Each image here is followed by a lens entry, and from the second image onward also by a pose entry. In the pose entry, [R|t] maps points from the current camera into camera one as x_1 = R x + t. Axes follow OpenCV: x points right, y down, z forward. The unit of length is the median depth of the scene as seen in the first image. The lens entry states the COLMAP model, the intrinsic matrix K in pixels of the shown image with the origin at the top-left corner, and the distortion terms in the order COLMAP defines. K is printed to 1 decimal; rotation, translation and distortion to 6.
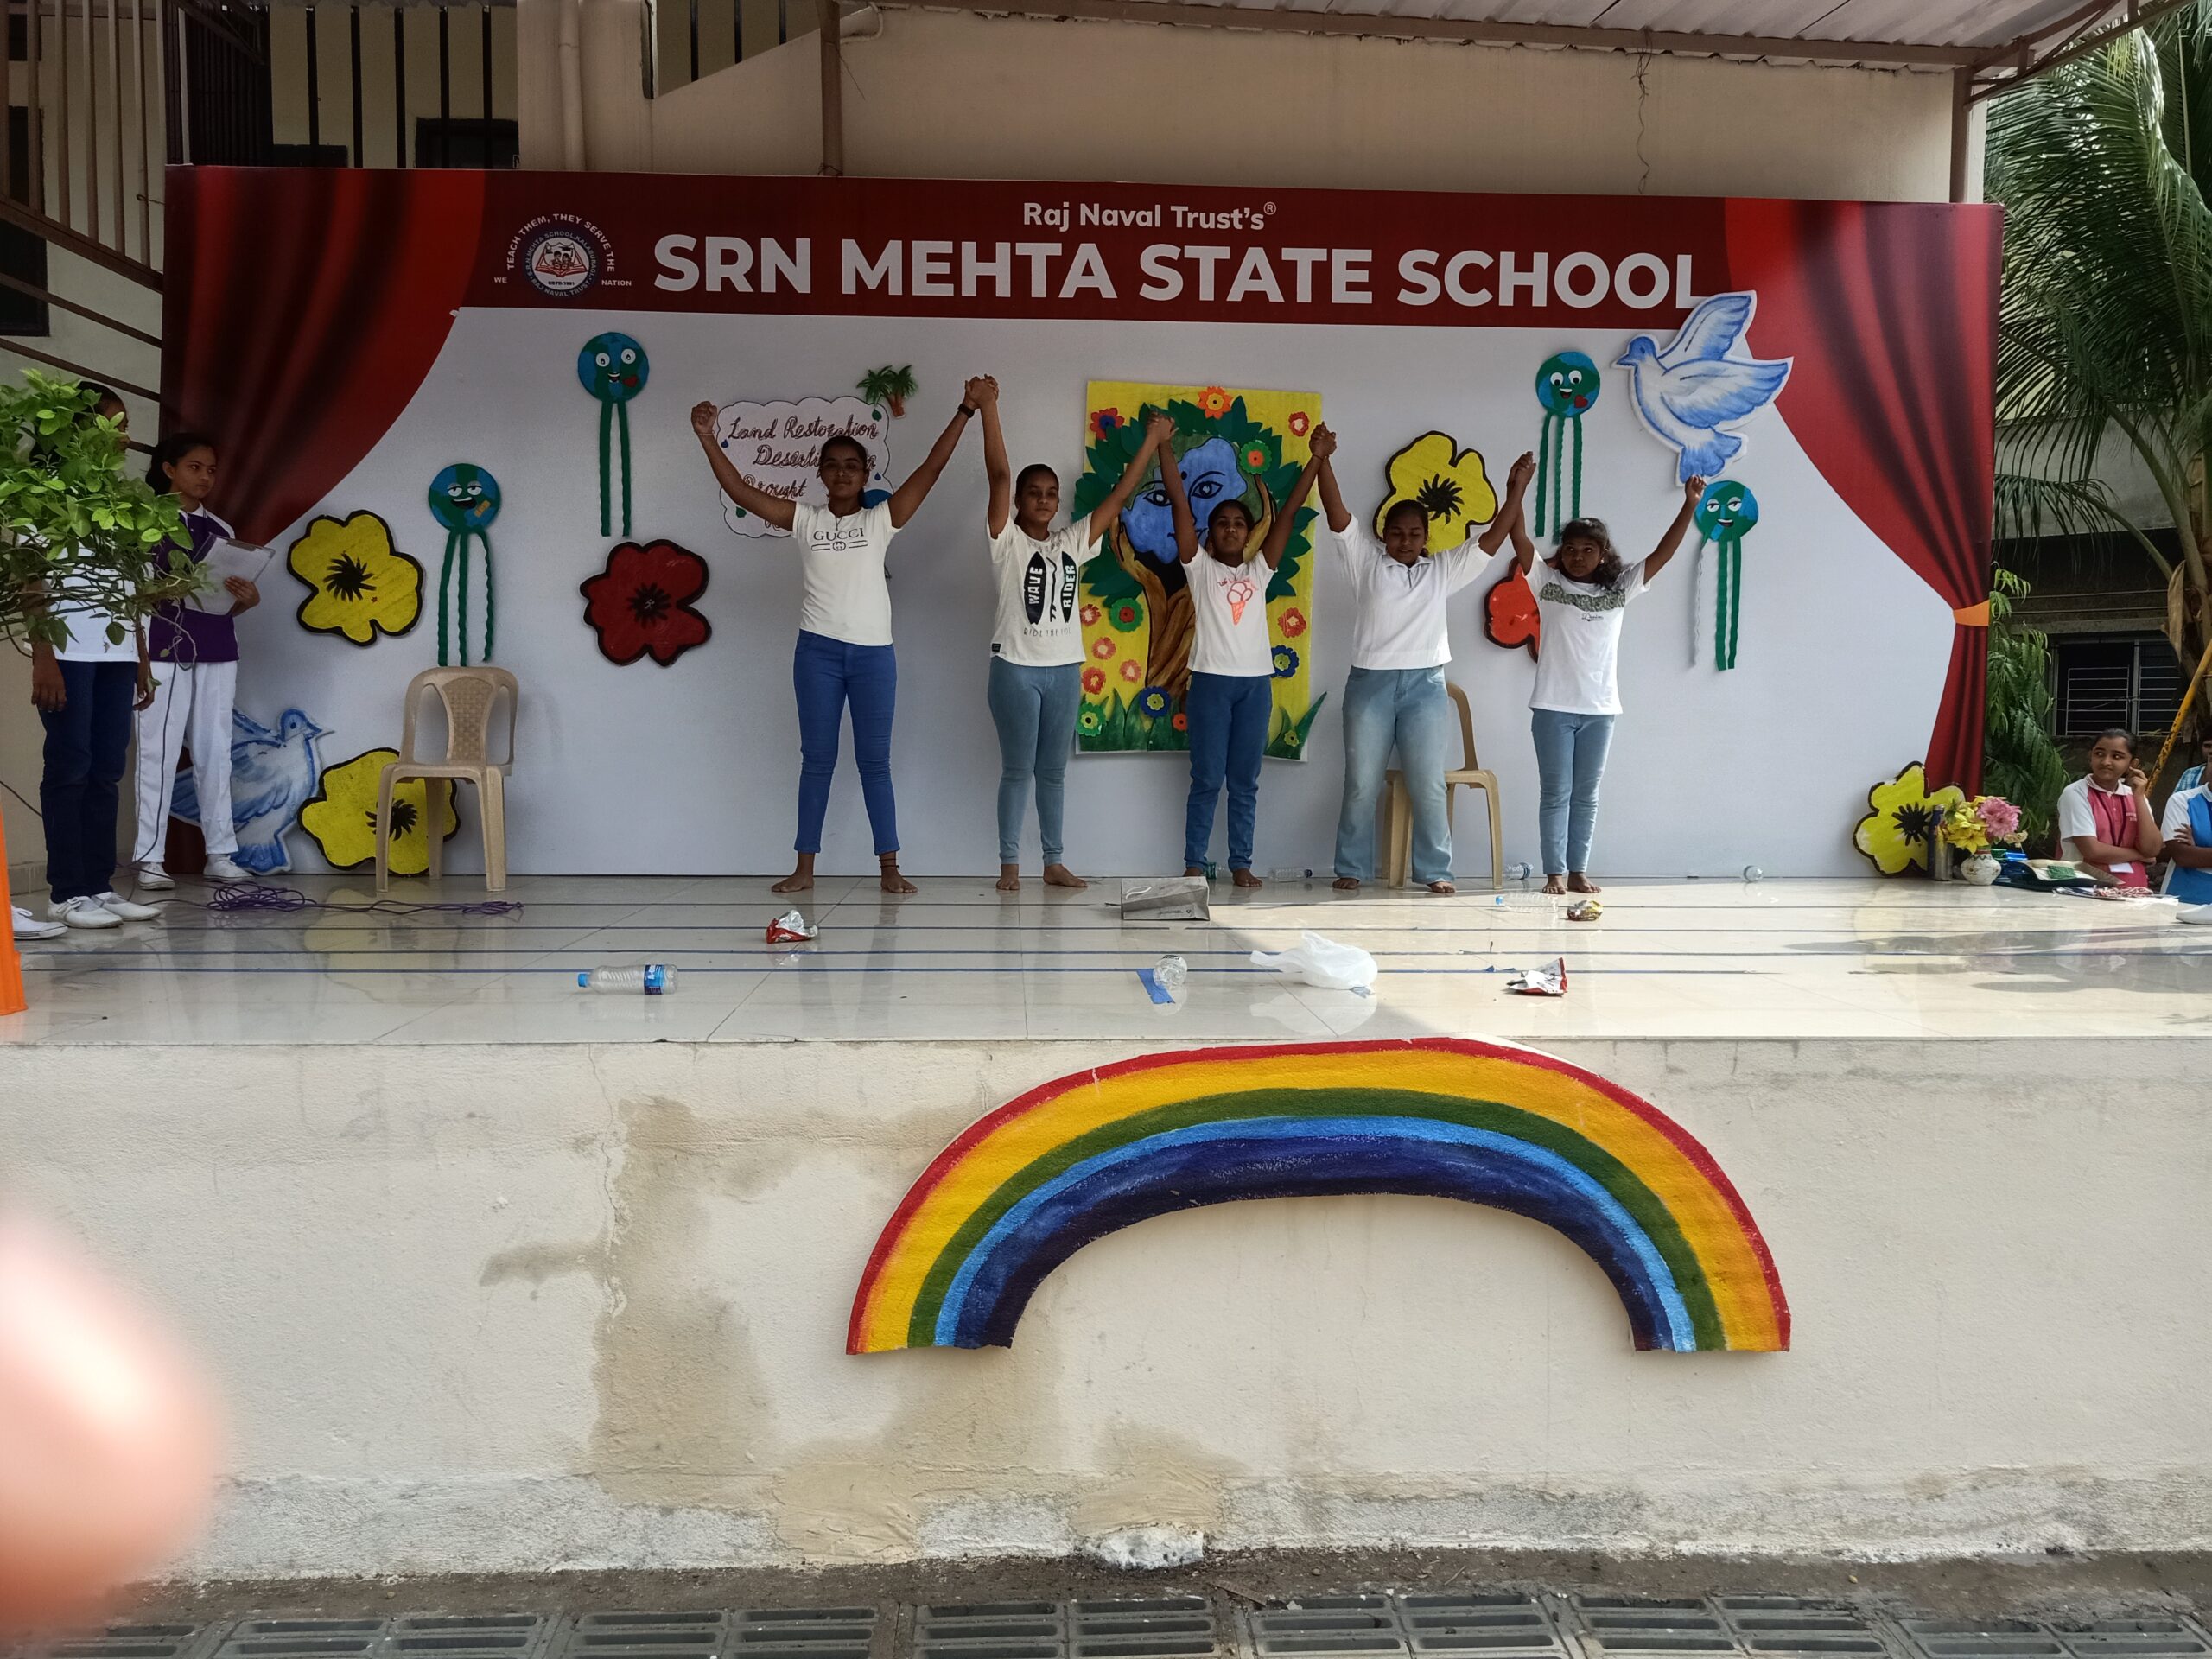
lens RADIAL K [[1616.7, 0, 1112.5], [0, 1616.7, 837.4], [0, 0, 1]] dist [0.098935, -0.137395]
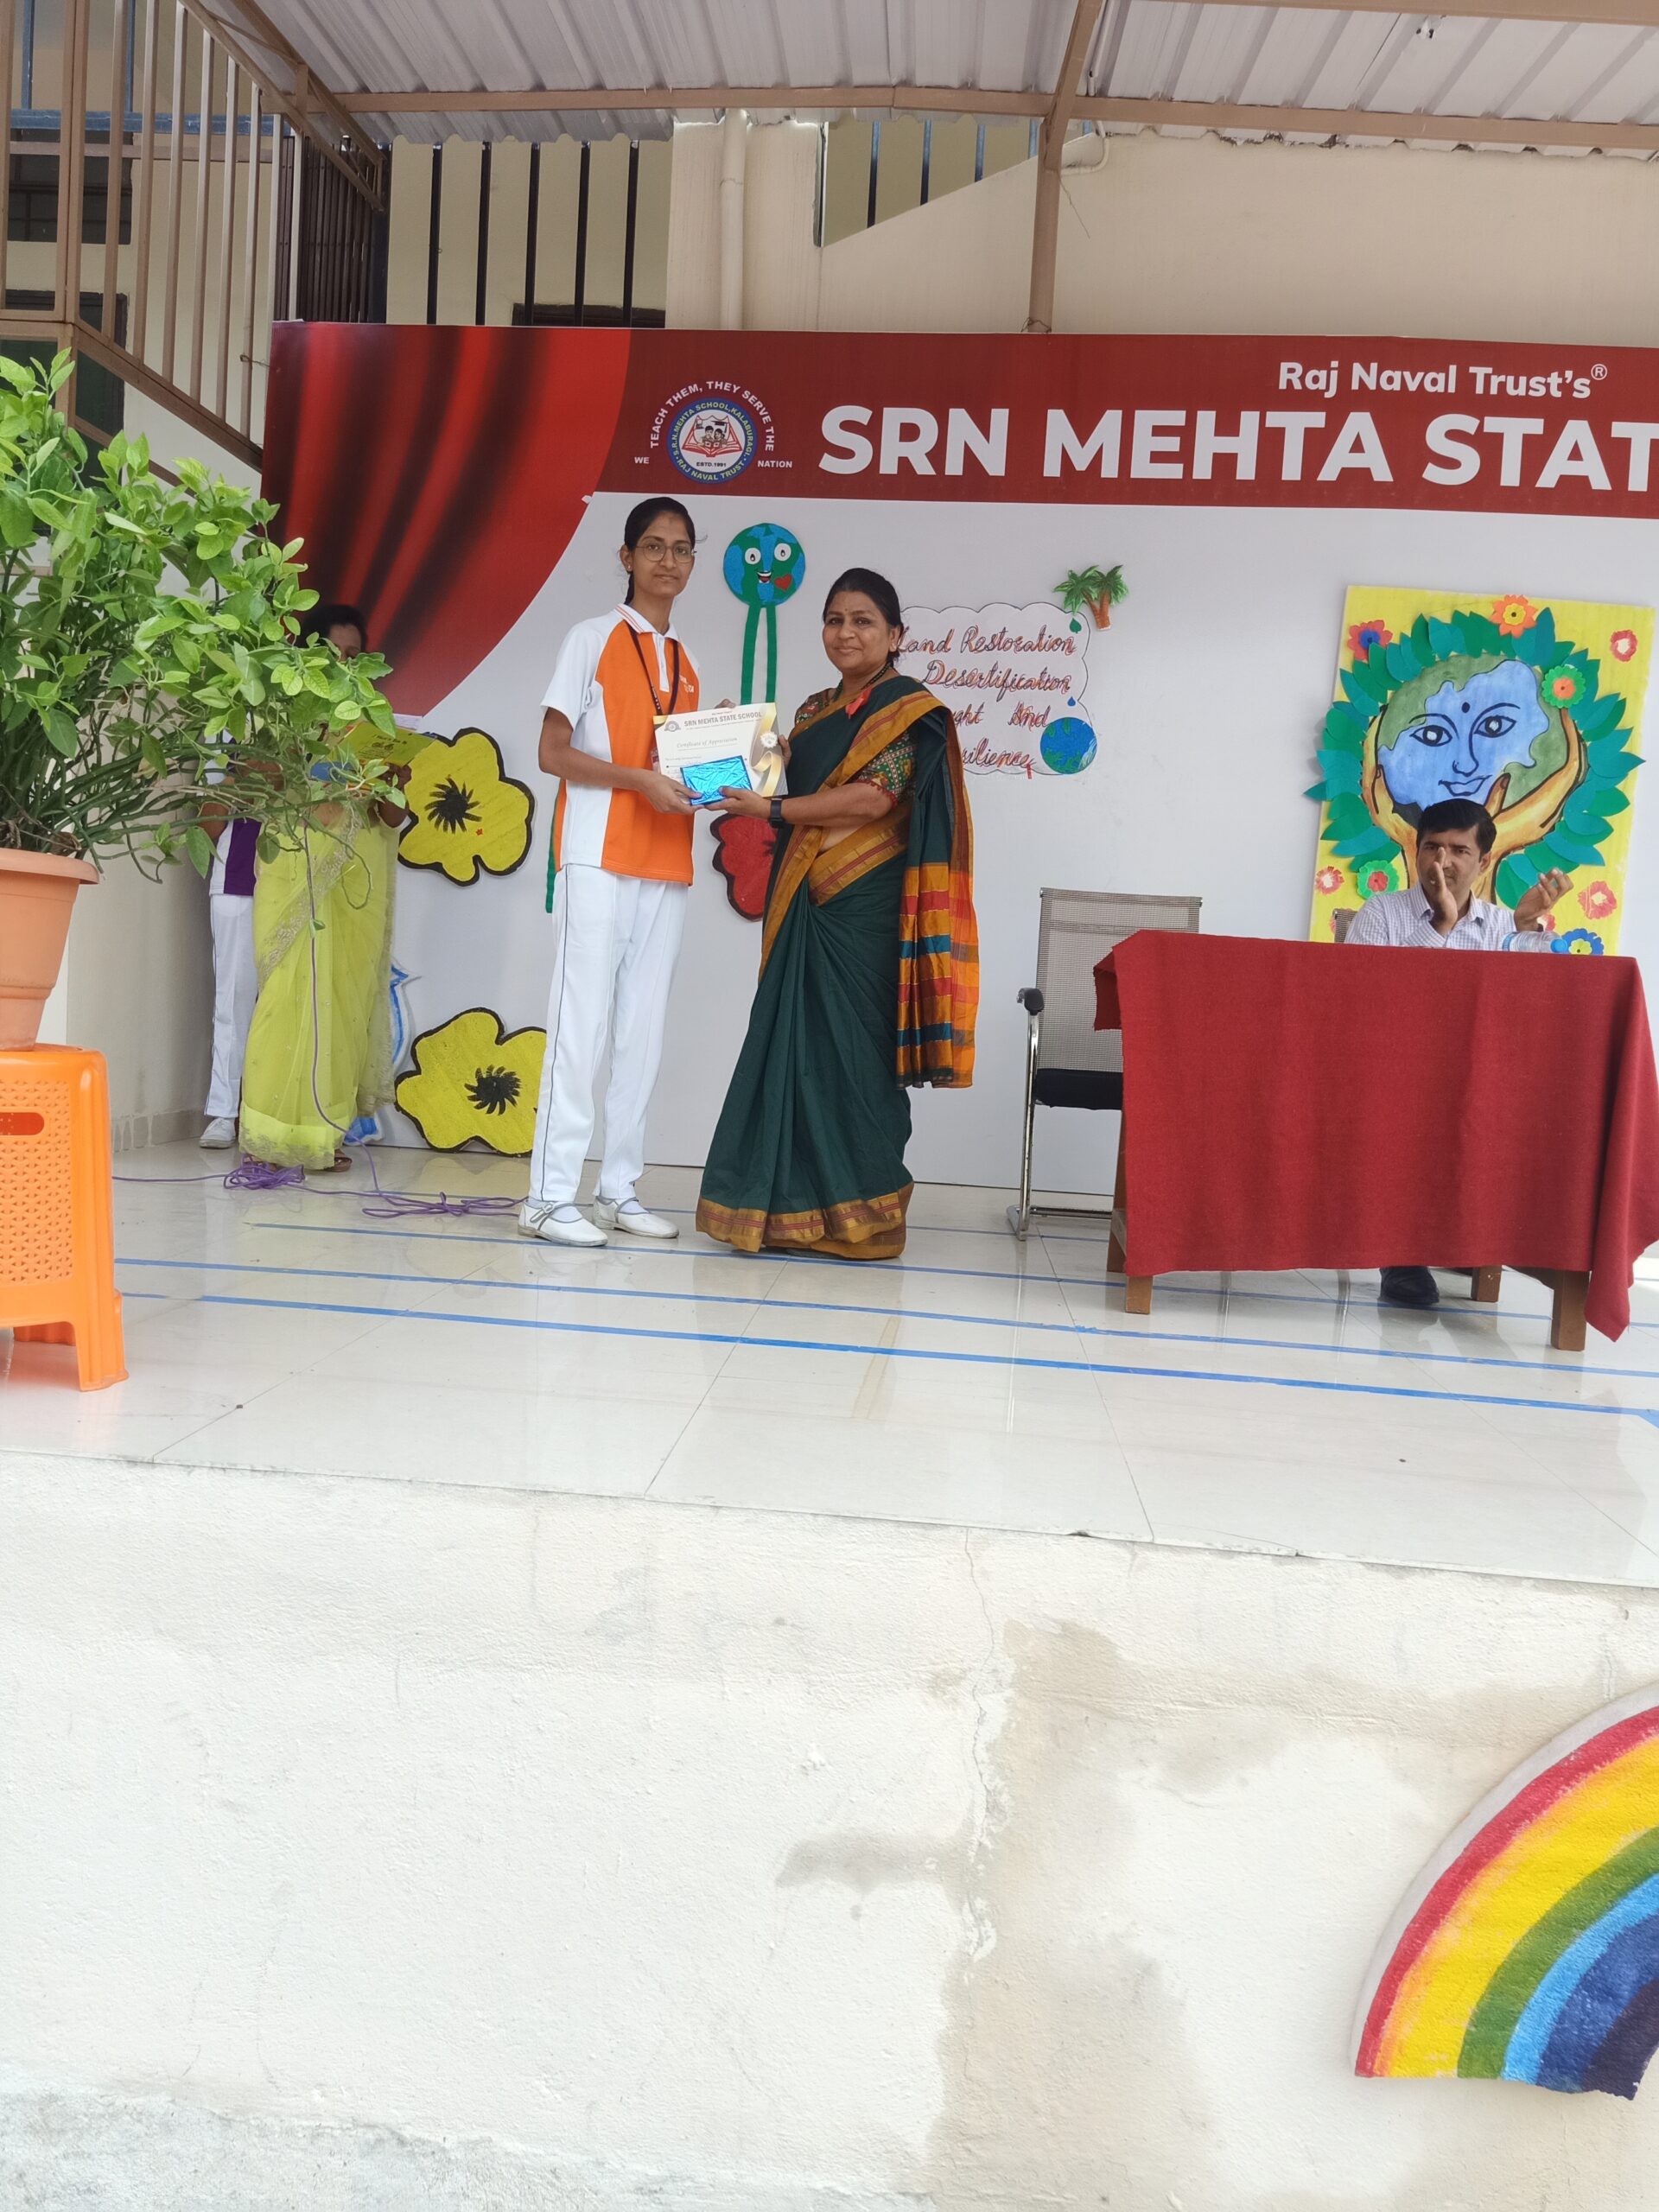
lens RADIAL K [[1627.0, 0, 832.3], [0, 1627.0, 1110.1], [0, 0, 1]] dist [0.106758, -0.164773]
pose [[0.988787, 0.060248, -0.136638, -0.138613], [-0.059847, 0.998183, 0.007042, -0.016650], [0.136814, 0.001214, 0.990596, 0.171932]]
